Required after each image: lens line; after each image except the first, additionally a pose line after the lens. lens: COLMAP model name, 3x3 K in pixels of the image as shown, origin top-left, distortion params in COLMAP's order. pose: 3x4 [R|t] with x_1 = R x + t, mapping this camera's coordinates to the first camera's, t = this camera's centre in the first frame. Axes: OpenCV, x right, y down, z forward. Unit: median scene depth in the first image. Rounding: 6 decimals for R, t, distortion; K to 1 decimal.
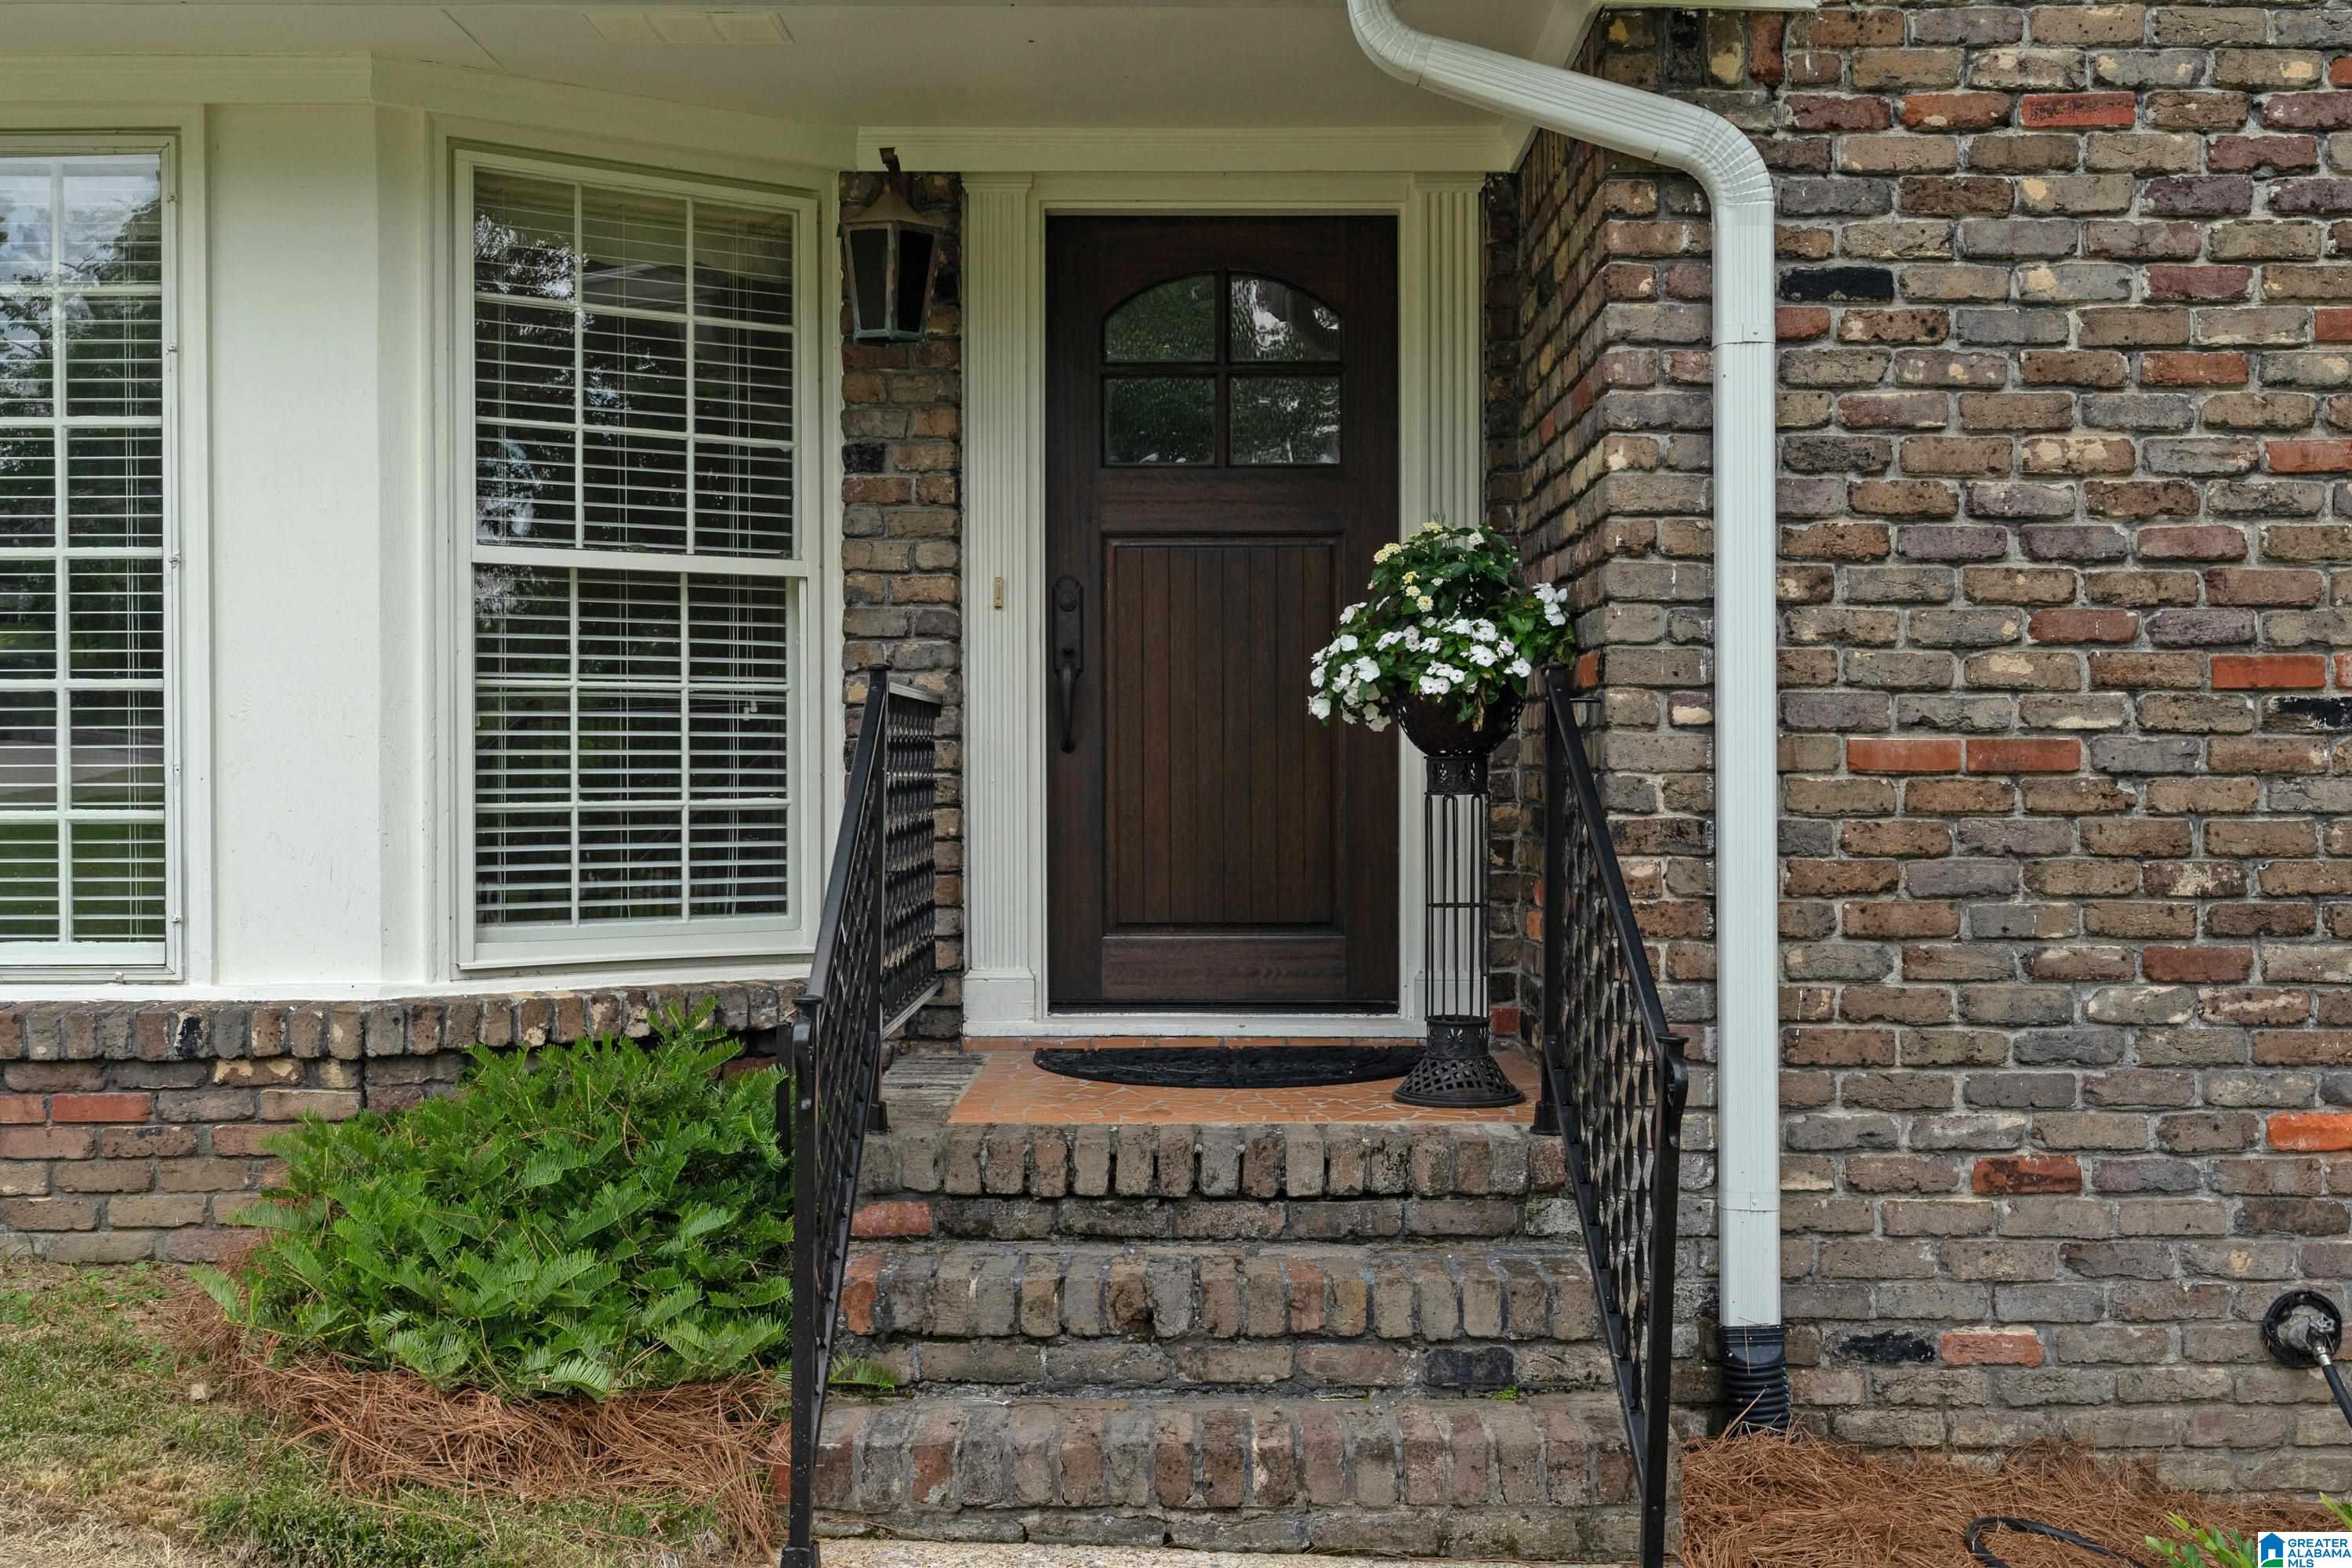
lens RADIAL K [[2177.5, 0, 1176.0], [0, 2177.5, 784.0], [0, 0, 1]] dist [0.015507, 0.000577]
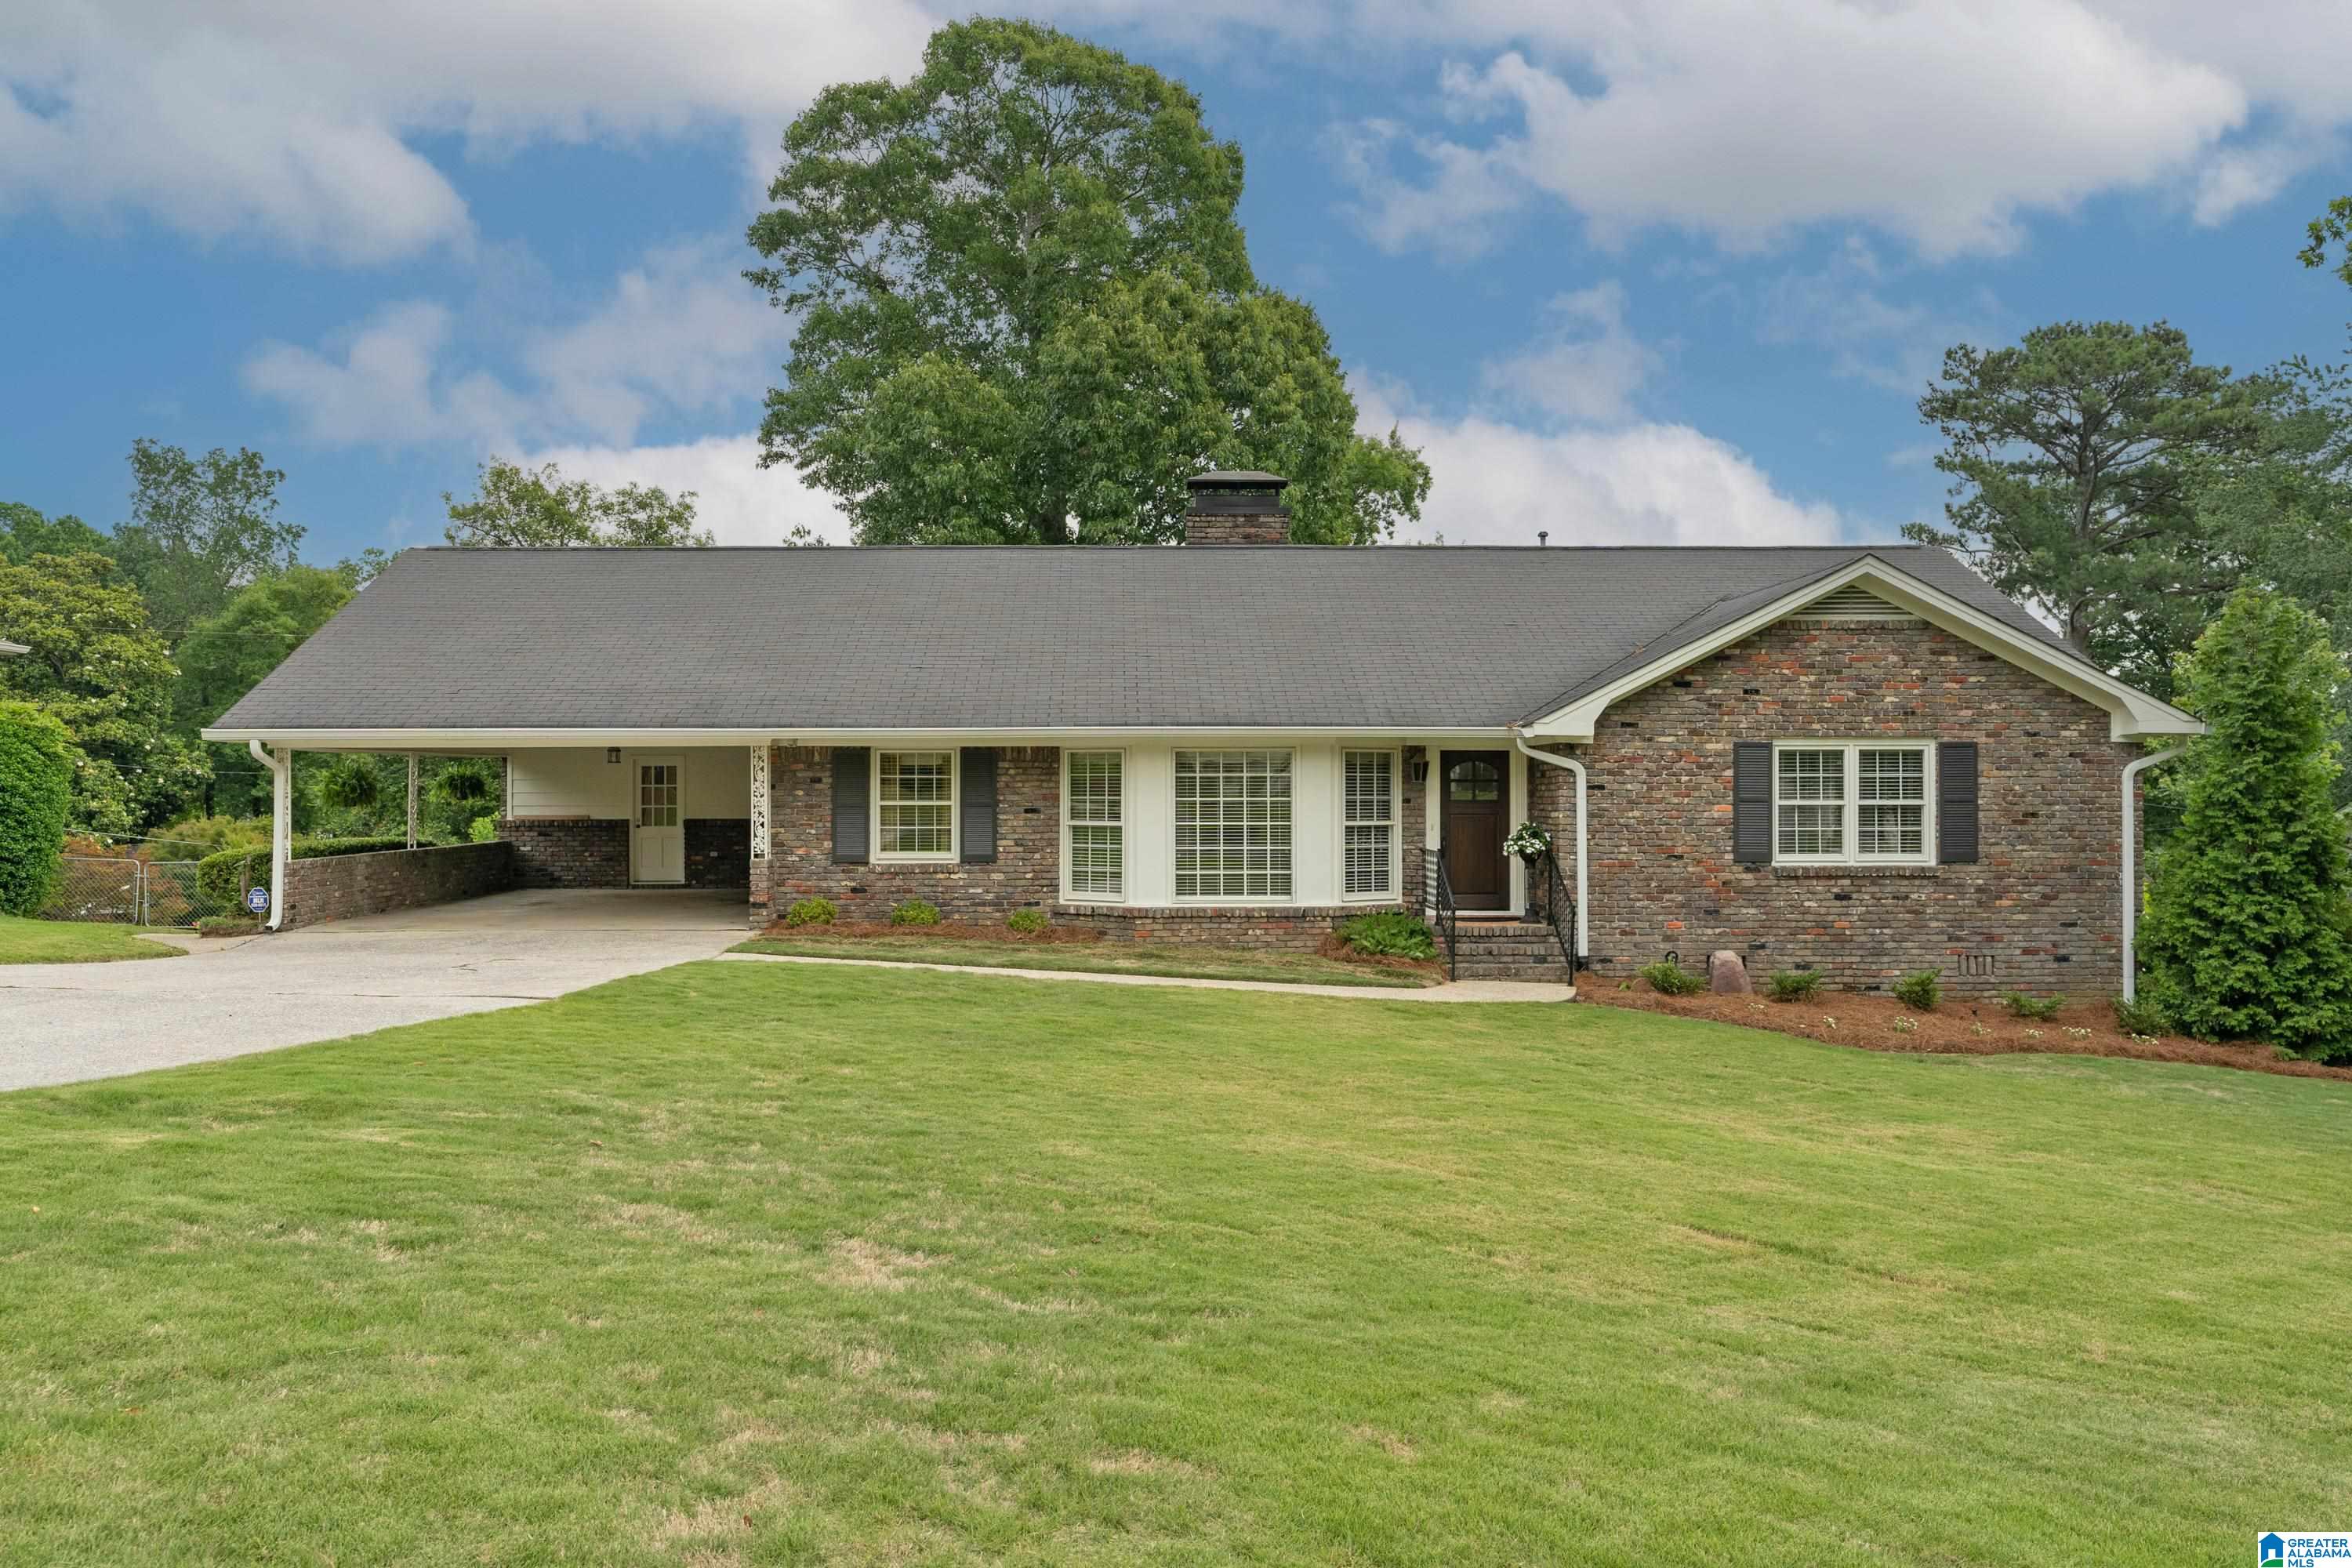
lens RADIAL K [[1529.1, 0, 1176.0], [0, 1529.1, 784.0], [0, 0, 1]] dist [0.001677, 0.000011]
pose [[0.999585, -0.000241, 0.028793, -0.937366], [0.000659, 0.999895, -0.014506, -0.164680], [-0.028787, 0.014519, 0.999480, -3.053909]]
